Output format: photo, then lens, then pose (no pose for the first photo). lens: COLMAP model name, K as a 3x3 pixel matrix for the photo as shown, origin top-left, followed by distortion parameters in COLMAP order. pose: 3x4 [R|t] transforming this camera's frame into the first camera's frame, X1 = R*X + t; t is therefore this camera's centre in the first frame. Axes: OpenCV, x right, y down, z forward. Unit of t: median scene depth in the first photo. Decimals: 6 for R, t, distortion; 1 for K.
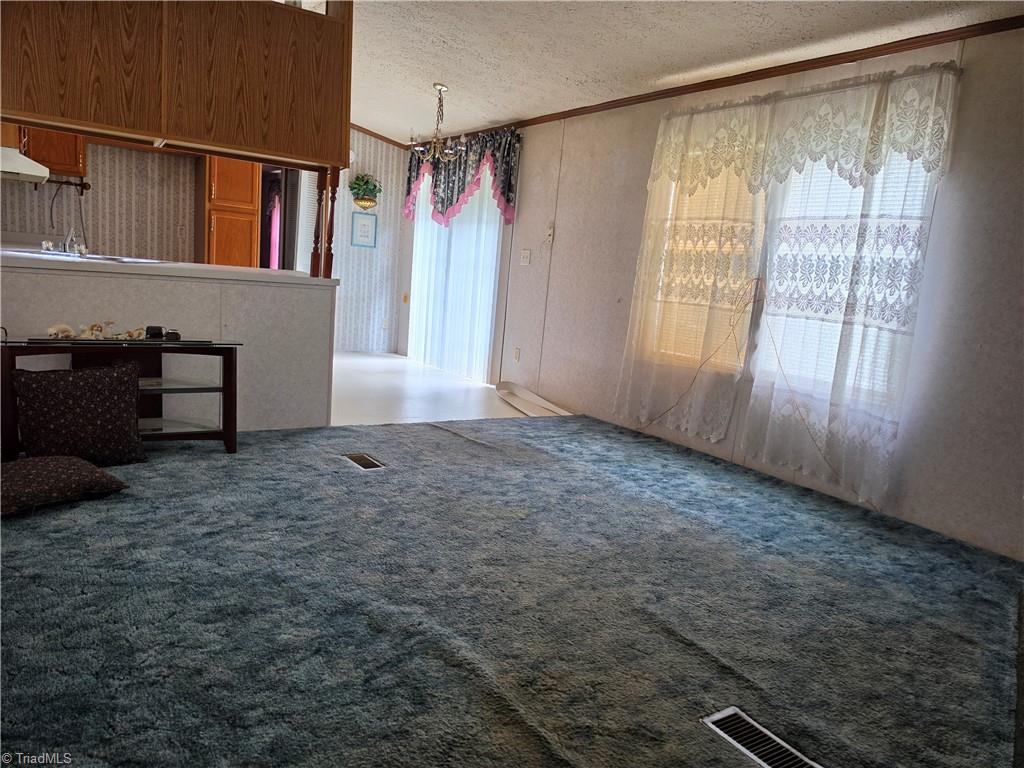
lens RADIAL K [[700.0, 0, 510.3], [0, 700.0, 396.0], [0, 0, 1]] dist [-0.003355, -0.006082]
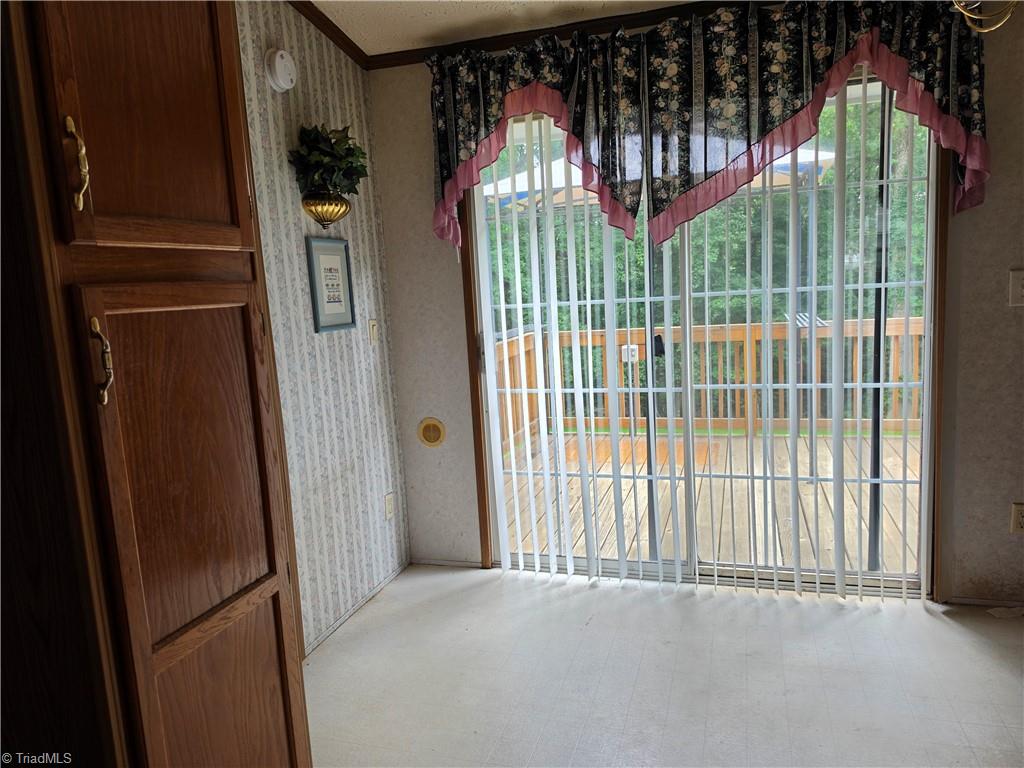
lens RADIAL K [[710.4, 0, 512.0], [0, 710.4, 384.0], [0, 0, 1]] dist [-0.019751, -0.003290]
pose [[0.768228, -0.225710, 0.599067, -0.368416], [0.237640, 0.969466, 0.060523, -0.187942], [-0.594436, 0.095867, 0.798408, 0.663383]]
